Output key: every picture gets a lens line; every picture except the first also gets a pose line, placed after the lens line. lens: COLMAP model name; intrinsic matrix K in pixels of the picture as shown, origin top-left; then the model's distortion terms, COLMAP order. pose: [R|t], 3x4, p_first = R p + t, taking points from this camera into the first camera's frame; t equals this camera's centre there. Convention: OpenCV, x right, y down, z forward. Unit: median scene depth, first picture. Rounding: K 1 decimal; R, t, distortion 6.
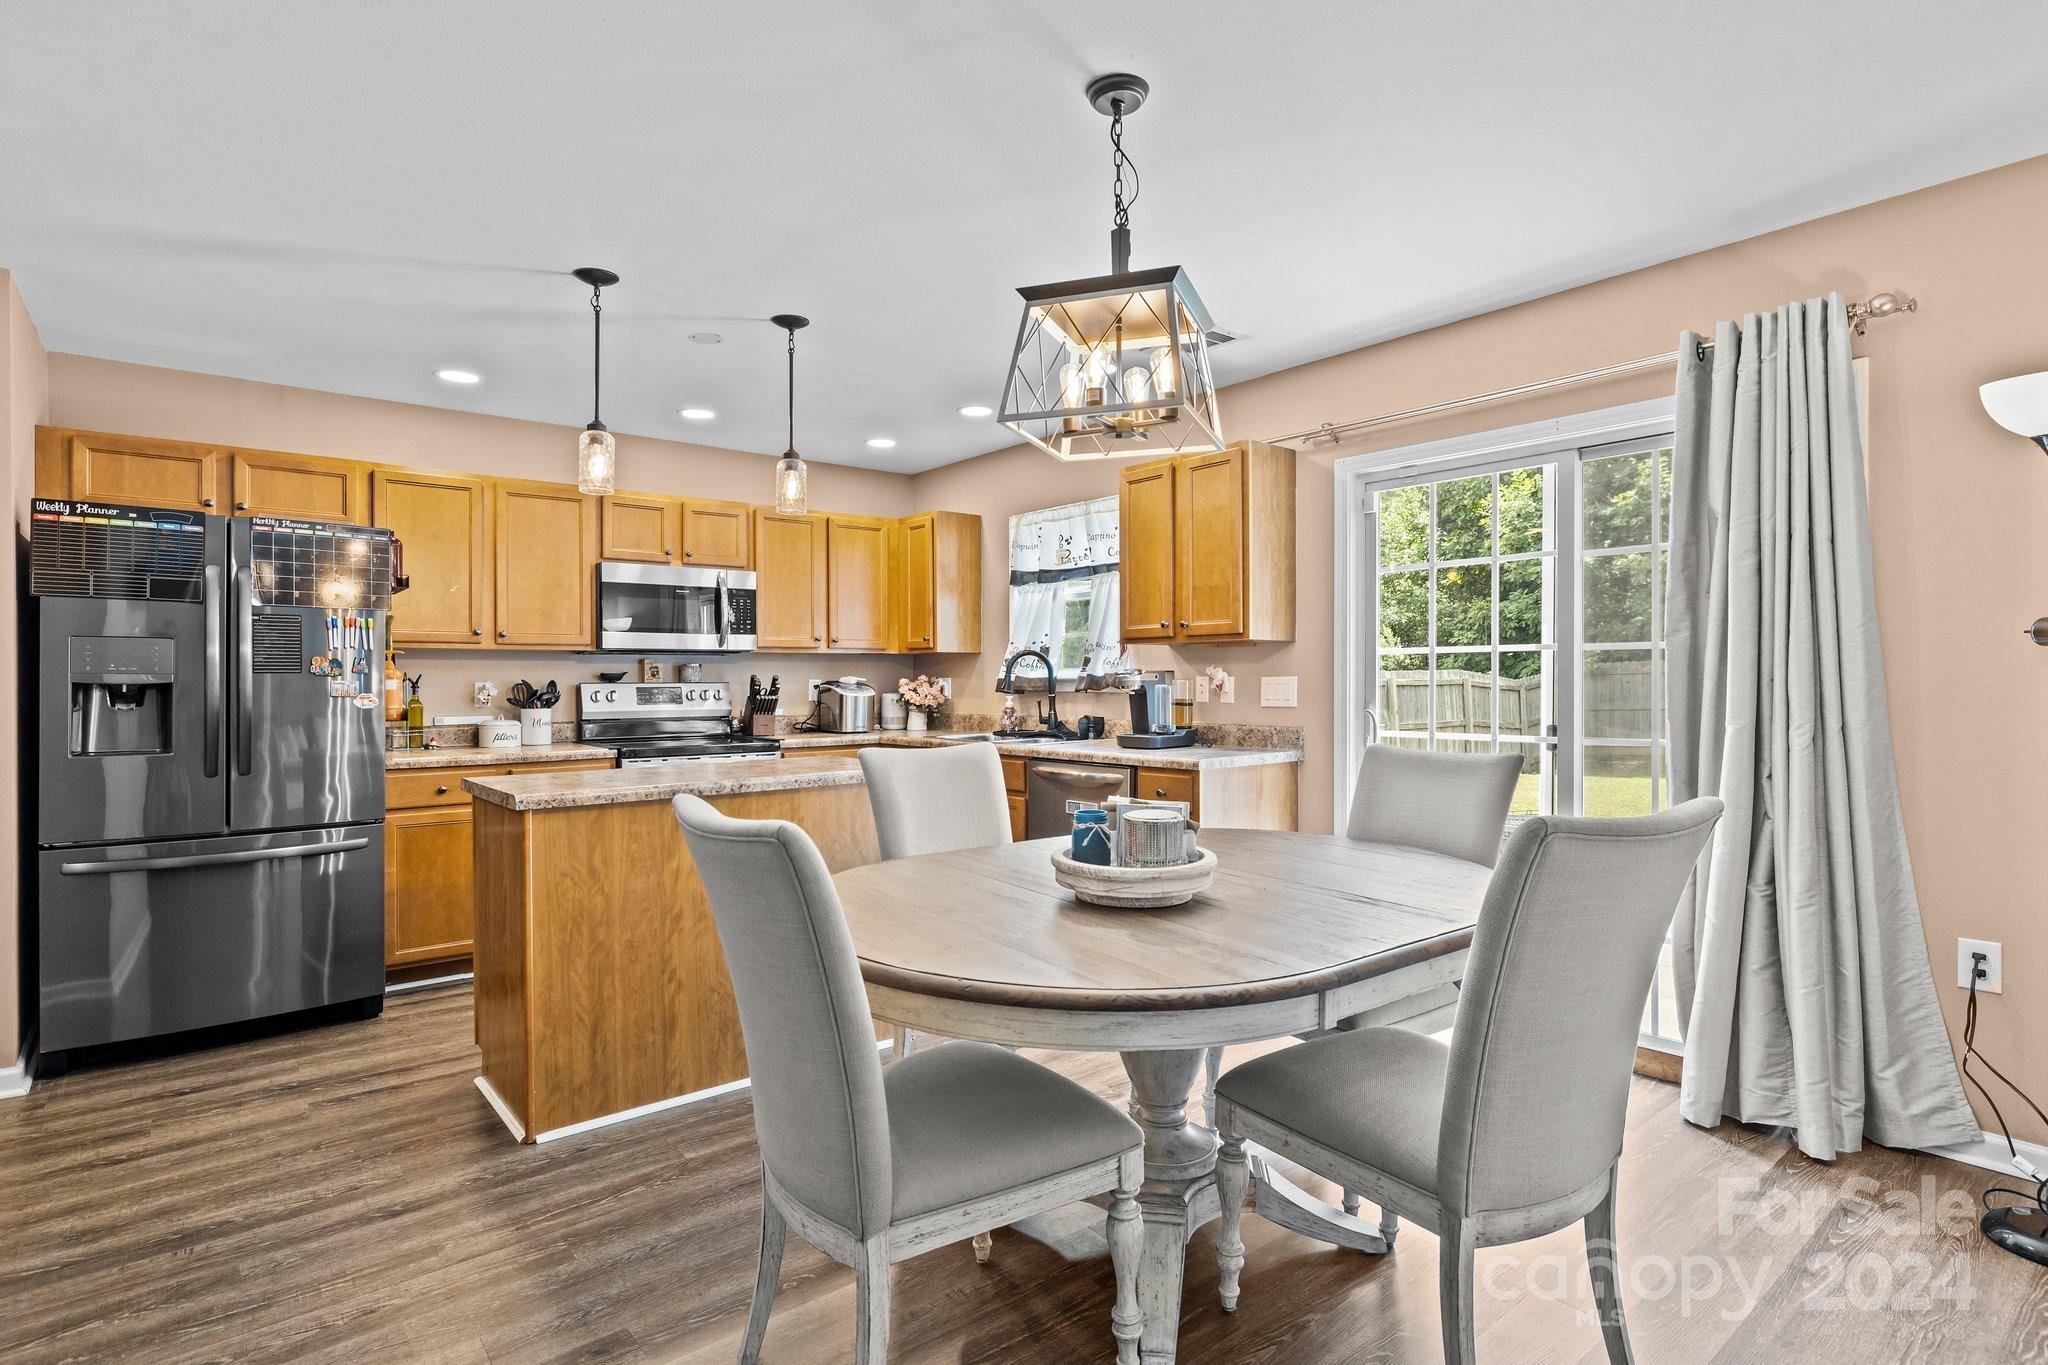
lens RADIAL K [[976.3, 0, 991.9], [0, 976.3, 681.0], [0, 0, 1]] dist [-0.002850, 0.000194]
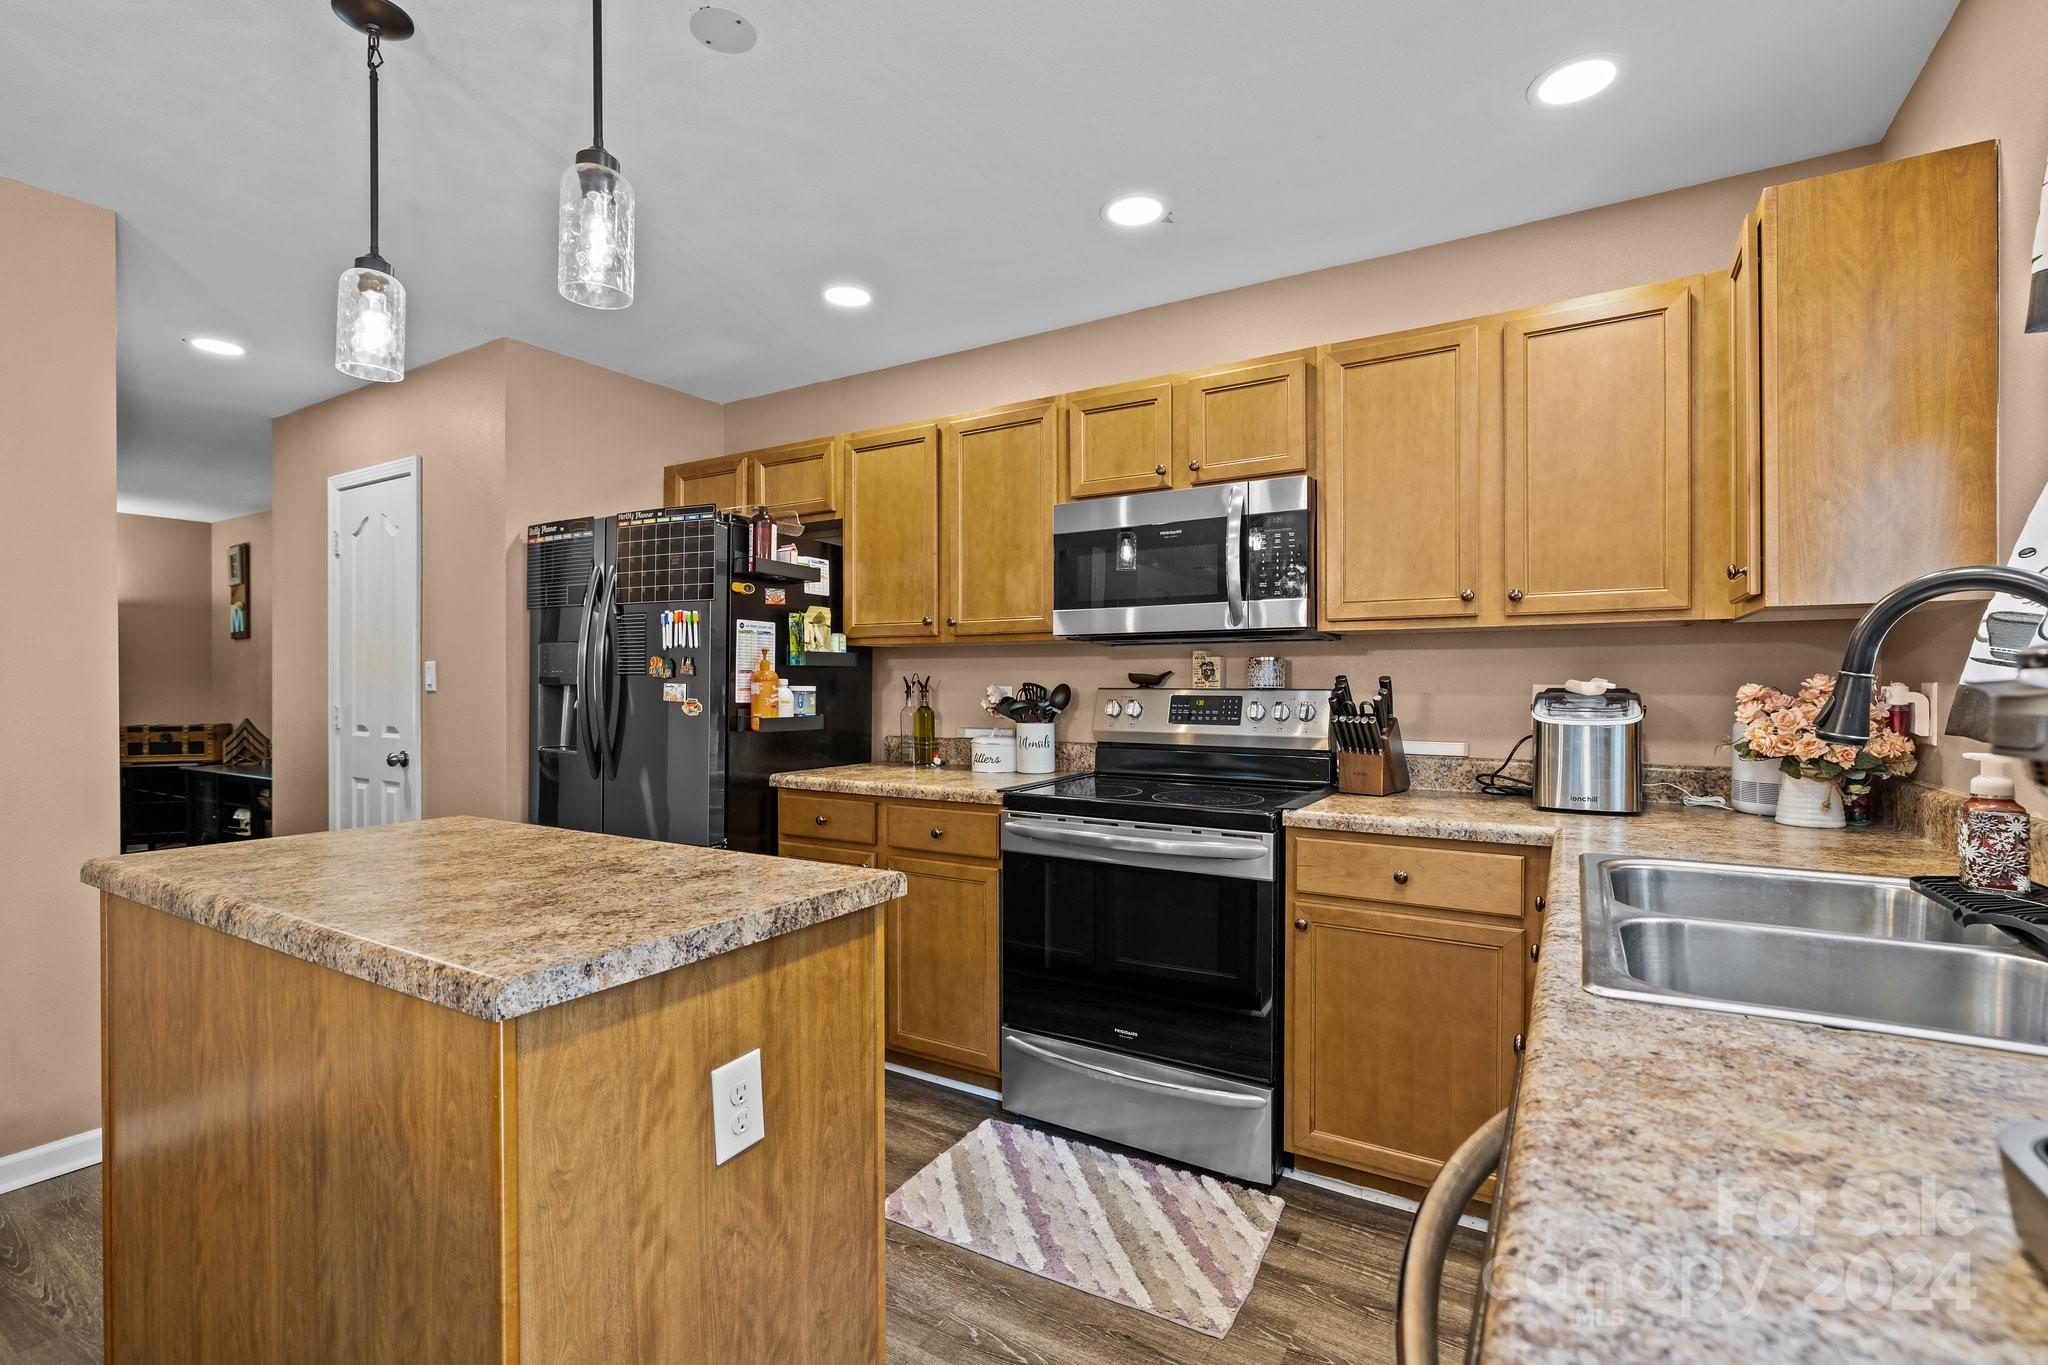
lens RADIAL K [[920.4, 0, 1009.5], [0, 920.4, 685.7], [0, 0, 1]] dist [-0.005217, 0.000125]
pose [[0.321903, 0.002960, -0.946768, 0.197136], [-0.010307, 0.999947, -0.000379, 0.001613], [0.946717, 0.009880, 0.321916, 0.807466]]
